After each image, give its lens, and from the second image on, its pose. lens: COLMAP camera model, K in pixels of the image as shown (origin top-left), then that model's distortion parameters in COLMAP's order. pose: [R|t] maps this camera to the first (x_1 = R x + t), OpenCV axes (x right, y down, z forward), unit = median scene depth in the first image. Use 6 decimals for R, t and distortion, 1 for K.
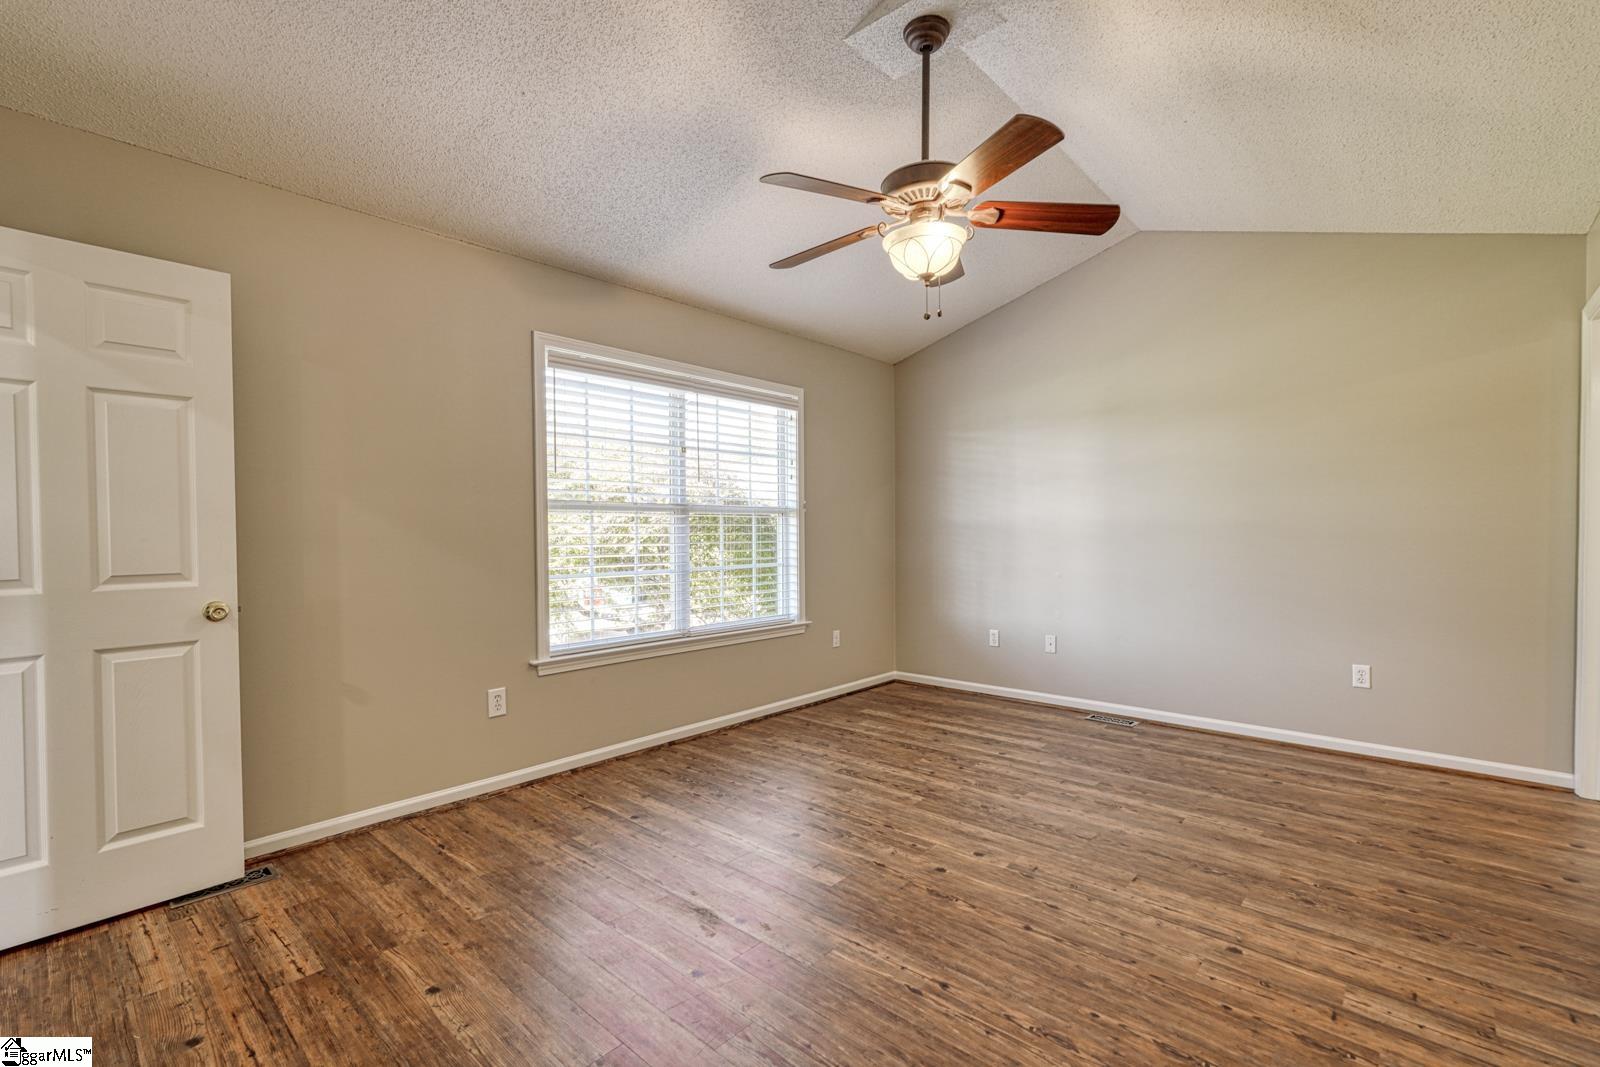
lens RADIAL K [[710.7, 0, 786.8], [0, 710.7, 533.7], [0, 0, 1]] dist [-0.013538, 0.006781]
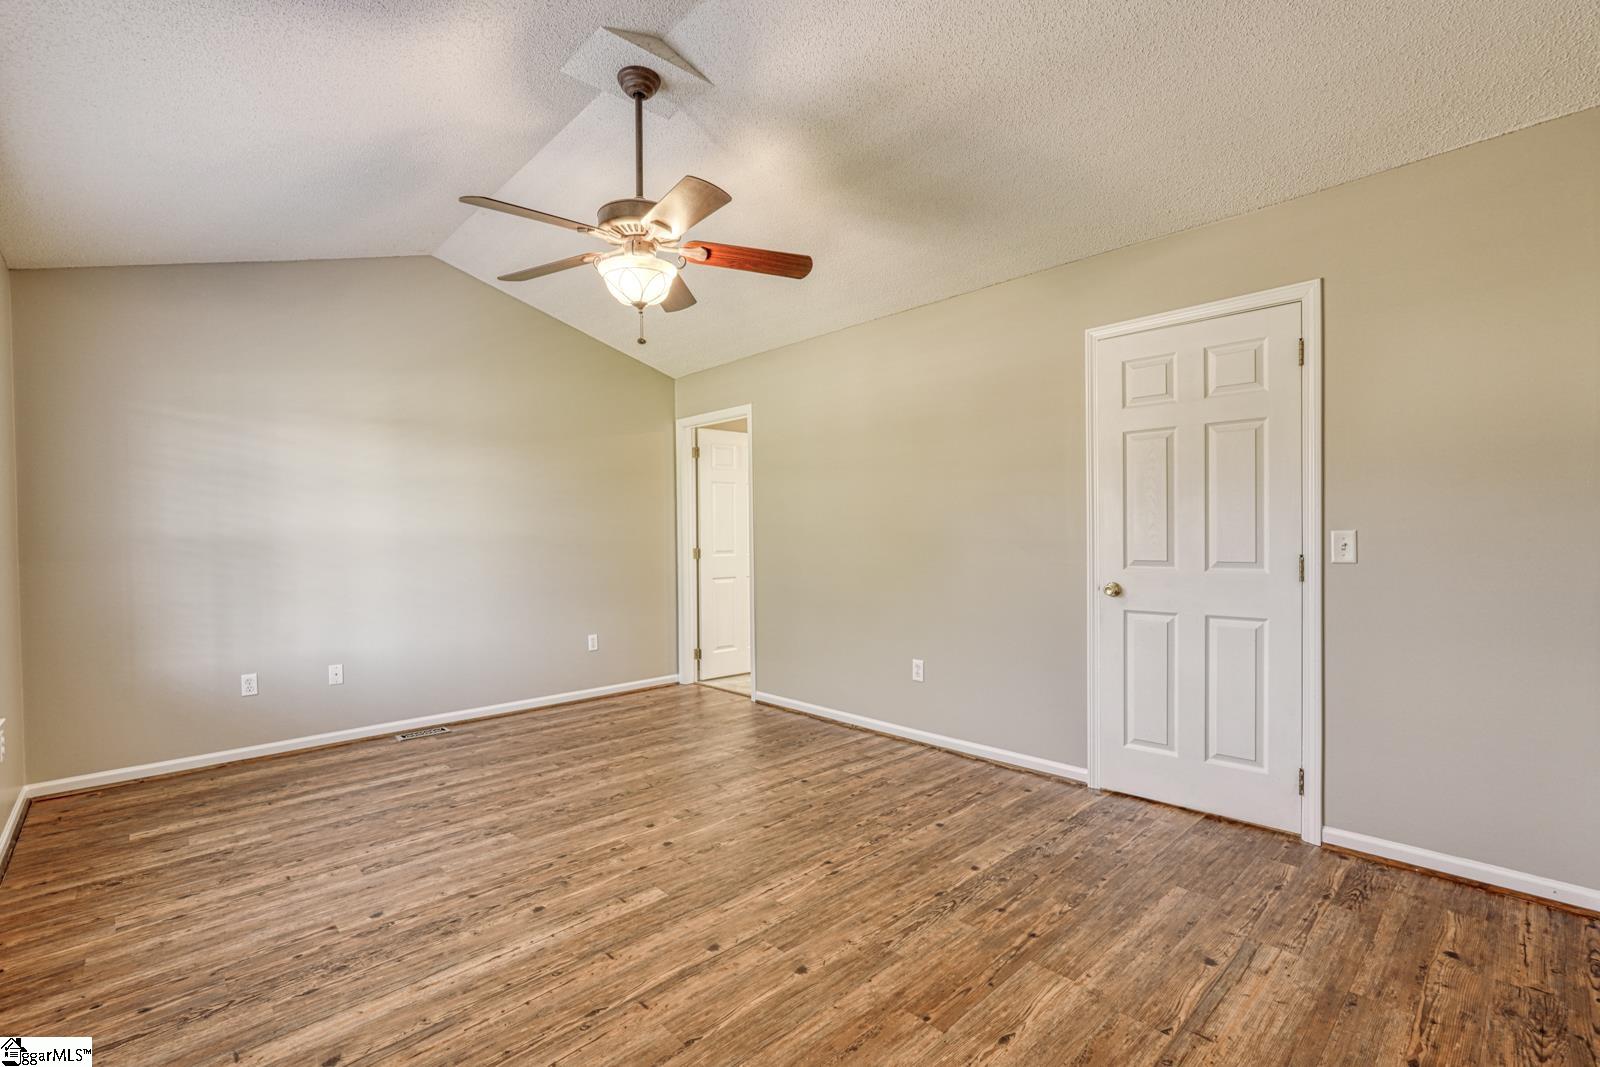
lens RADIAL K [[710.7, 0, 798.9], [0, 710.7, 527.6], [0, 0, 1]] dist [-0.013538, 0.006781]
pose [[0.076247, 0.014197, 0.996988, -0.626880], [0.017932, 0.999717, -0.015608, -0.001616], [-0.996928, 0.019068, 0.075971, 0.493866]]
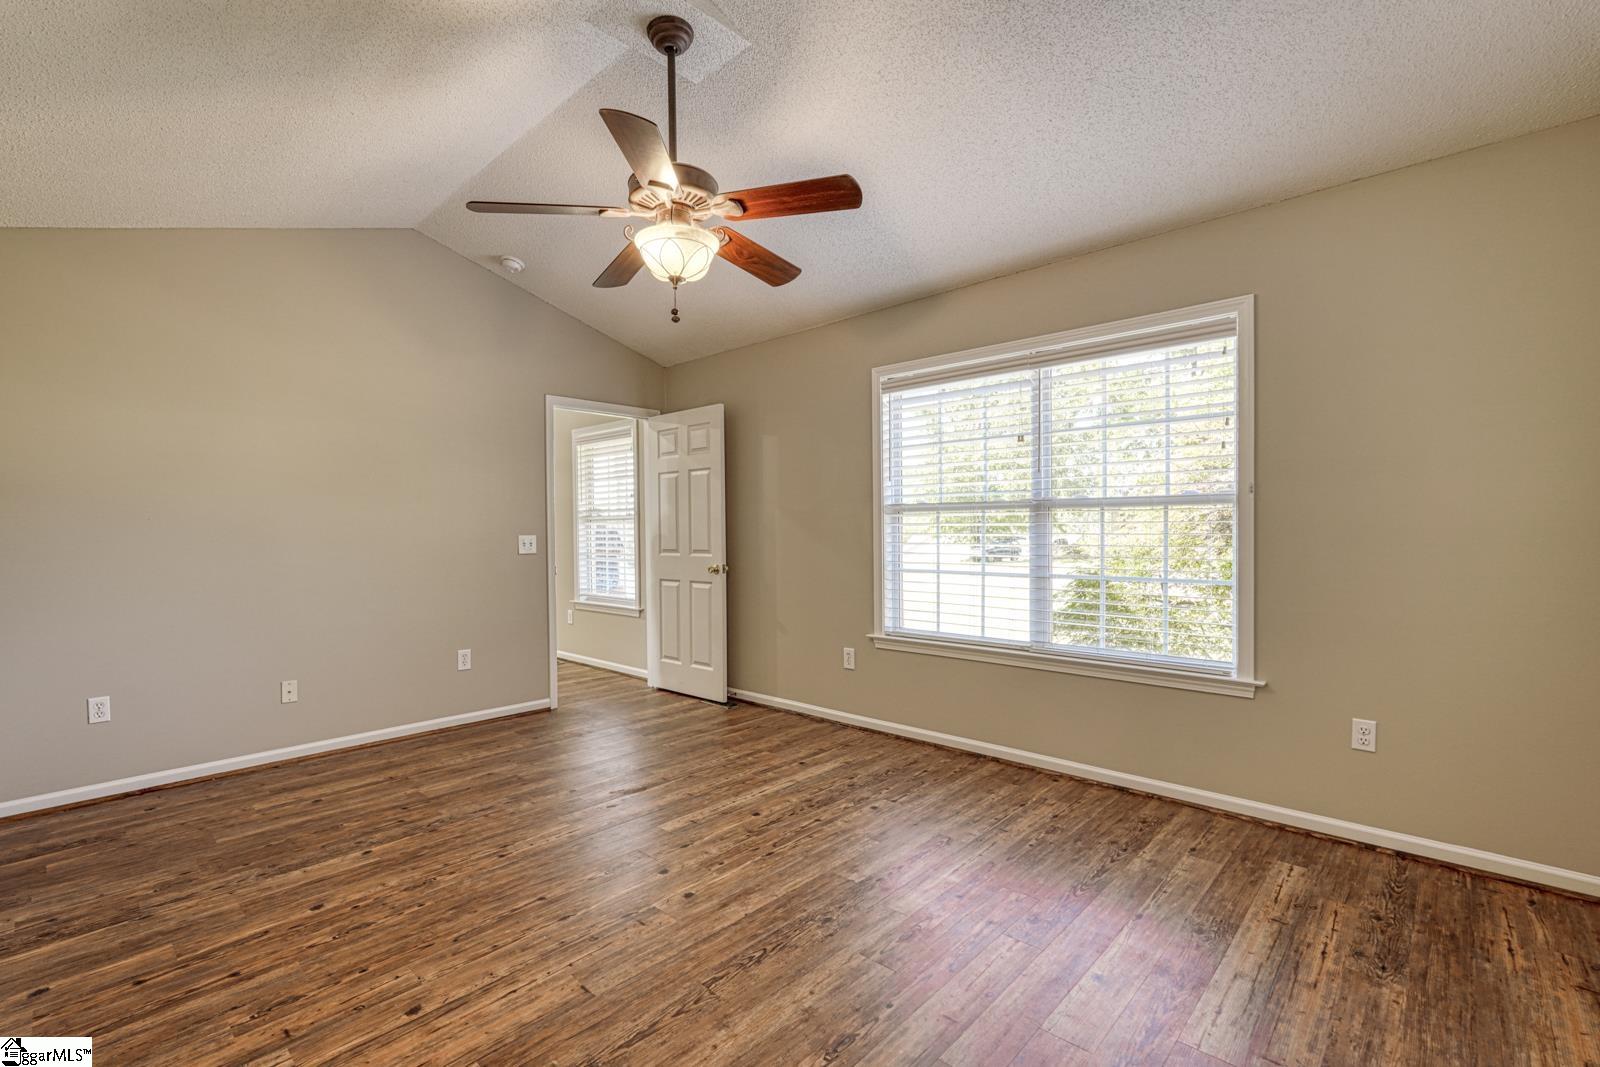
lens RADIAL K [[710.7, 0, 804.5], [0, 710.7, 542.3], [0, 0, 1]] dist [-0.013538, 0.006781]
pose [[-0.005080, 0.024696, -0.999682, 0.859153], [0.004097, 0.999687, 0.024675, -0.014332], [0.999979, -0.003970, -0.005179, 0.853321]]
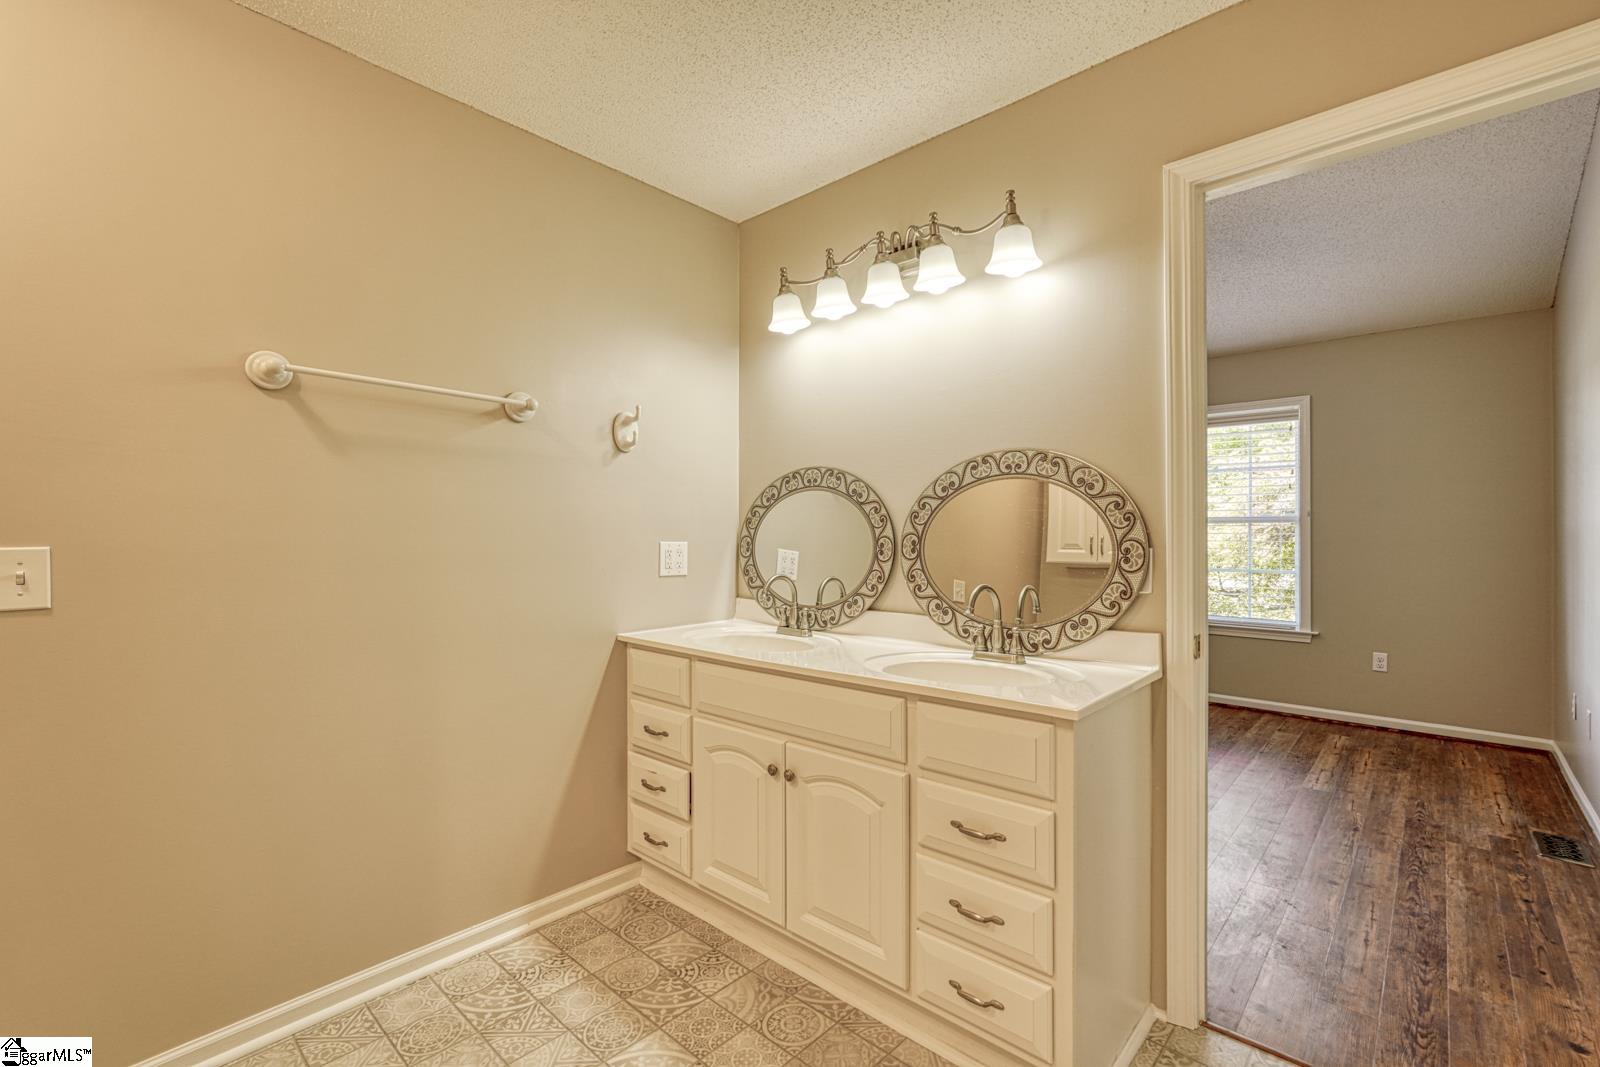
lens RADIAL K [[710.7, 0, 795.9], [0, 710.7, 530.1], [0, 0, 1]] dist [-0.013538, 0.006781]
pose [[0.009223, 0.002538, -0.999954, 1.360230], [-0.011015, 0.999936, 0.002437, -0.016289], [0.999897, 0.010992, 0.009250, 0.388038]]
